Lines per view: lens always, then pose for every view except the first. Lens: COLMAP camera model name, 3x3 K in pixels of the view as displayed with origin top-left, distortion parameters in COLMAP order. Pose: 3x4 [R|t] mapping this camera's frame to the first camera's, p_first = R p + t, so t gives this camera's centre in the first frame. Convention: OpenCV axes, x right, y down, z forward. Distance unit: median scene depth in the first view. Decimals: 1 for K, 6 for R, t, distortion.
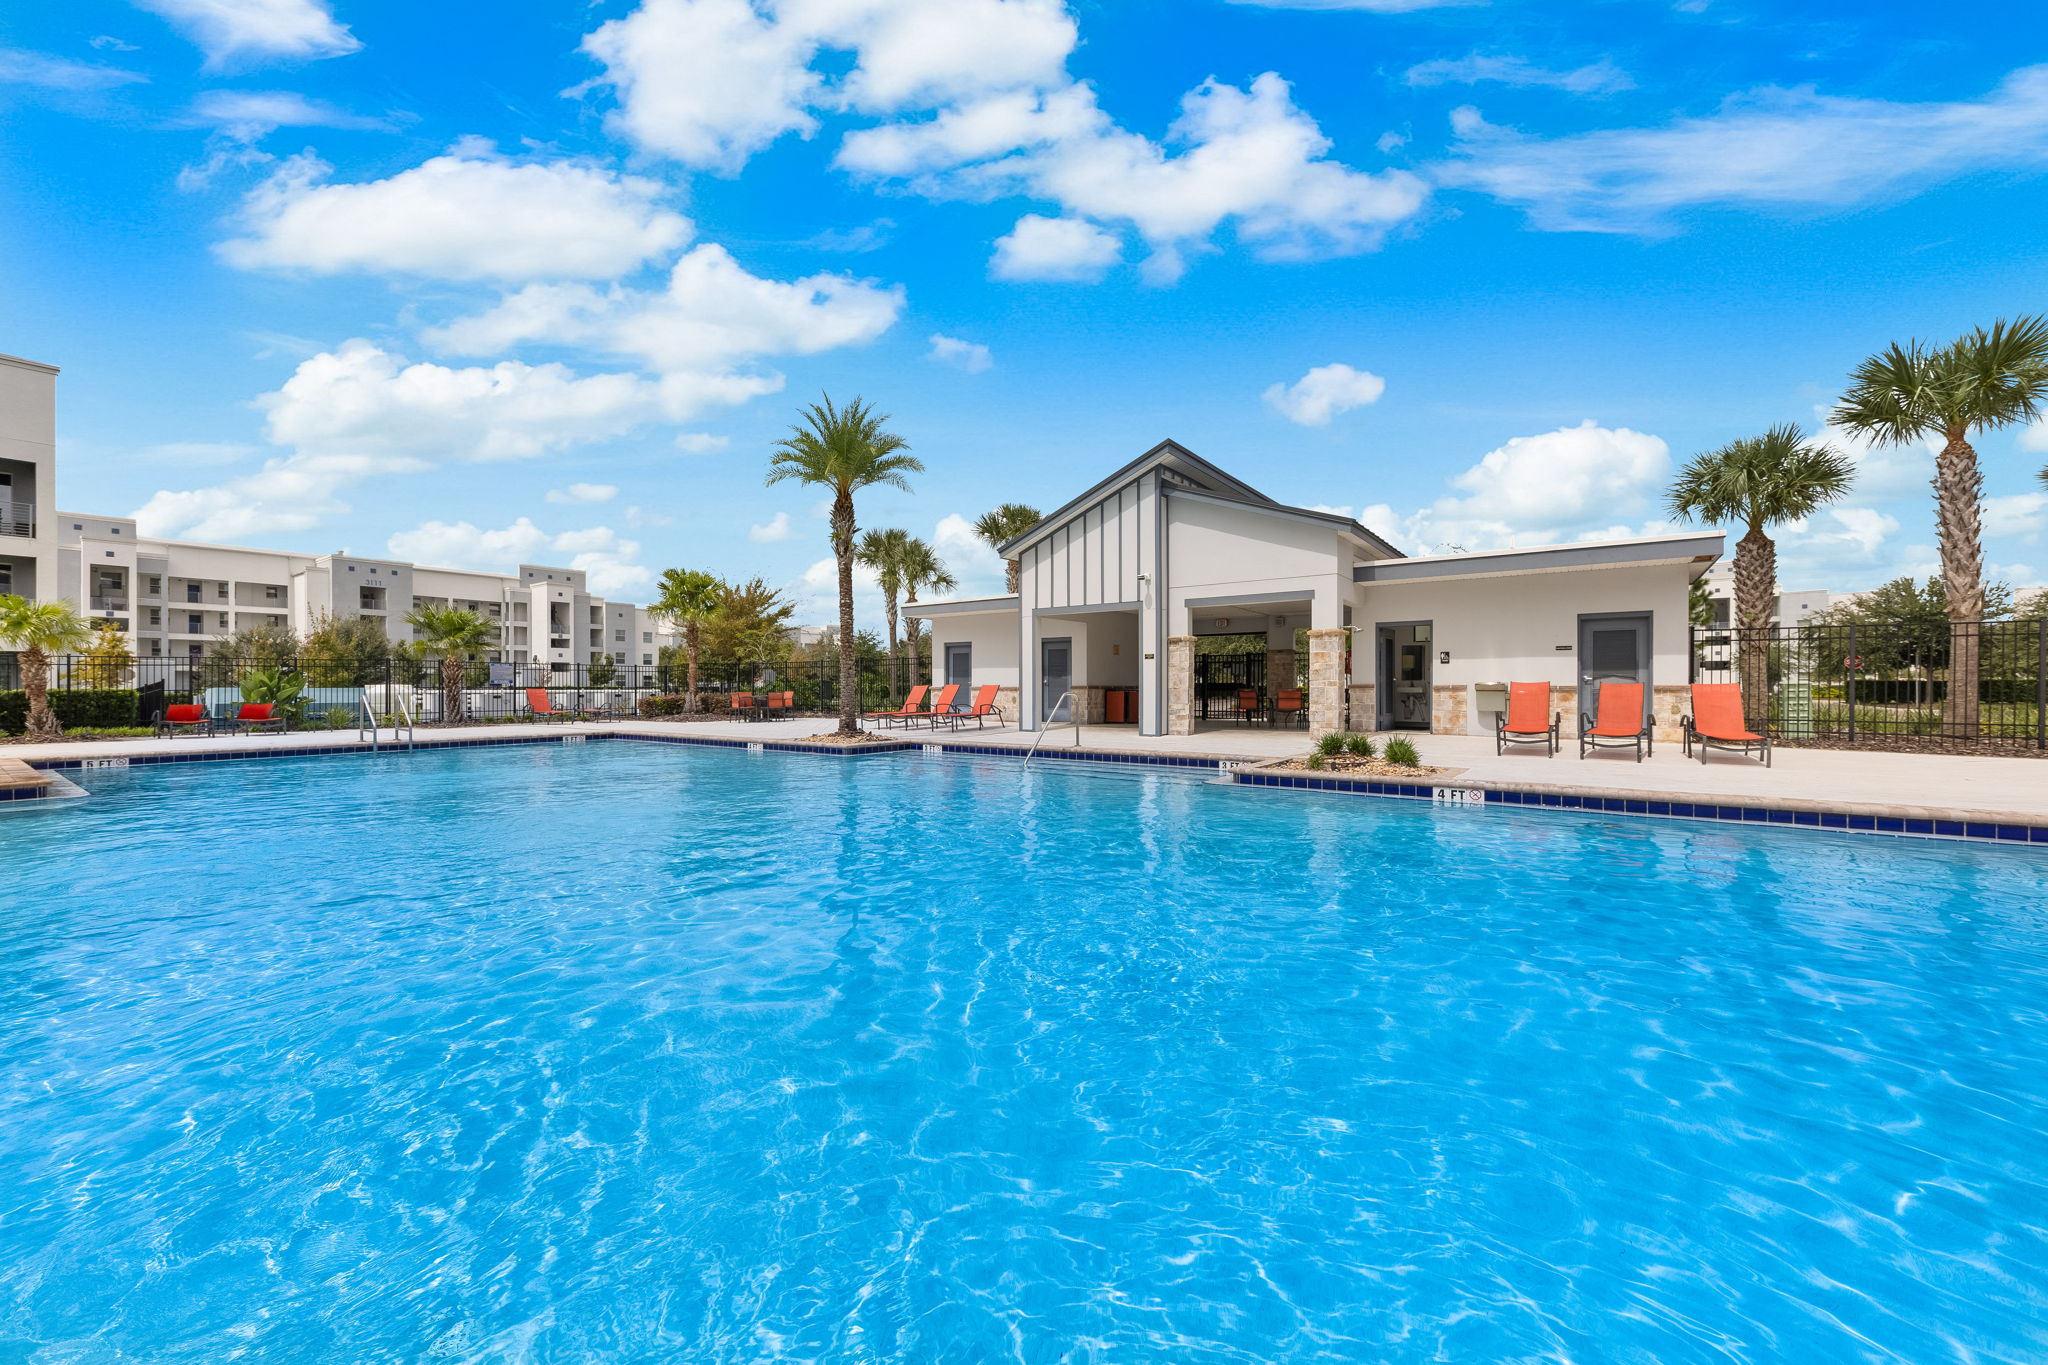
lens RADIAL K [[756.6, 0, 1024.0], [0, 756.6, 682.5], [0, 0, 1]] dist [0.000215, 0.000014]
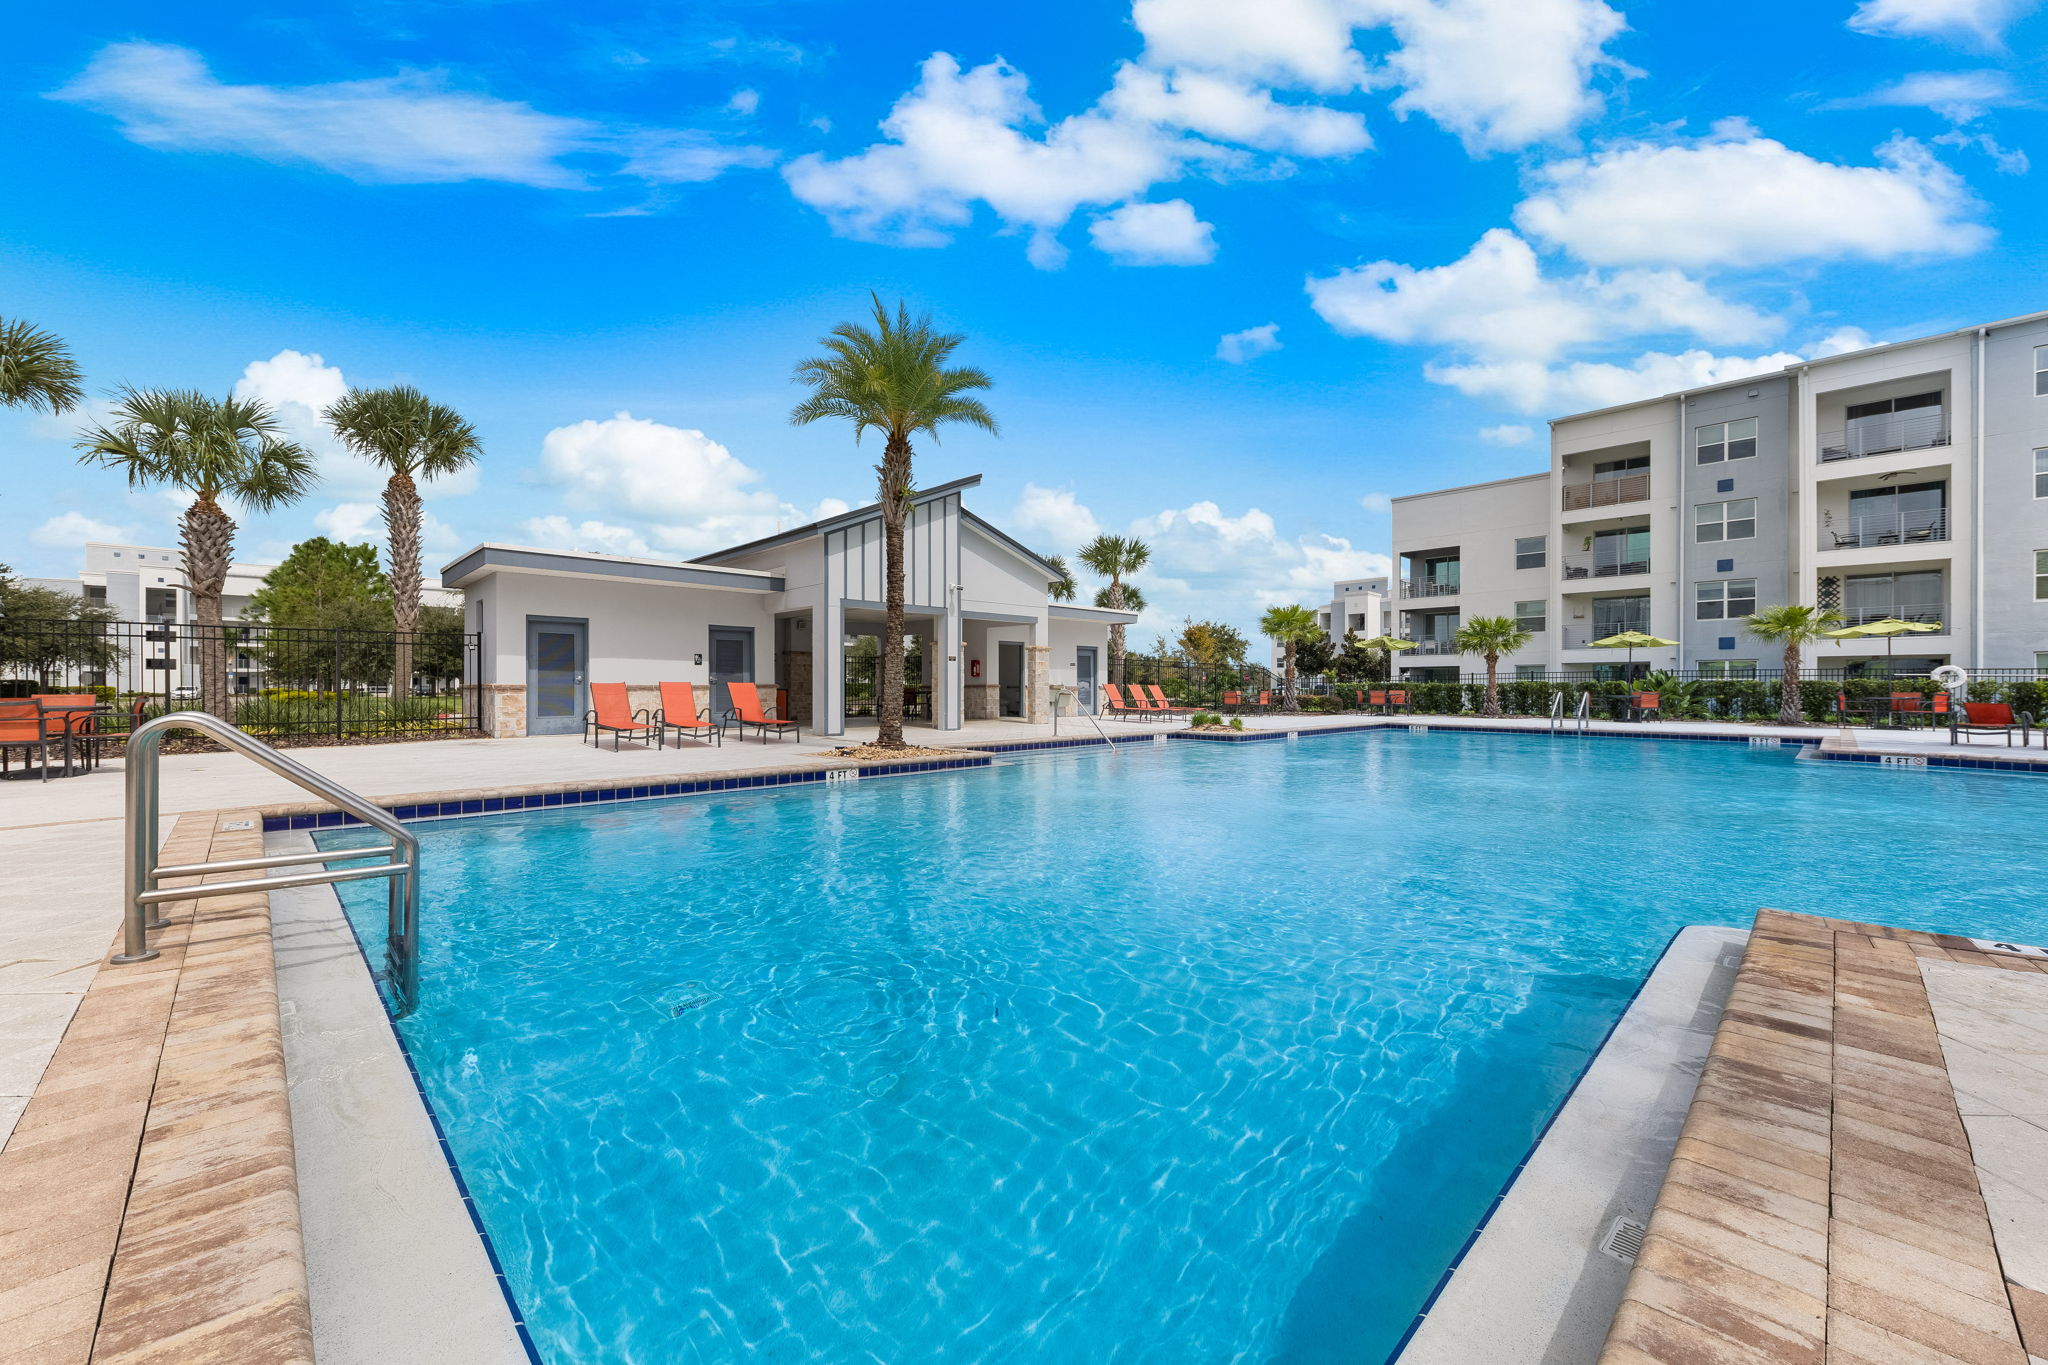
lens RADIAL K [[807.9, 0, 1018.0], [0, 807.9, 693.0], [0, 0, 1]] dist [0.000700, 0.000150]
pose [[0.155029, -0.006914, 0.987886, -0.992111], [-0.001285, 0.999973, 0.007200, 0.006387], [-0.987909, -0.002386, 0.155016, 0.733381]]
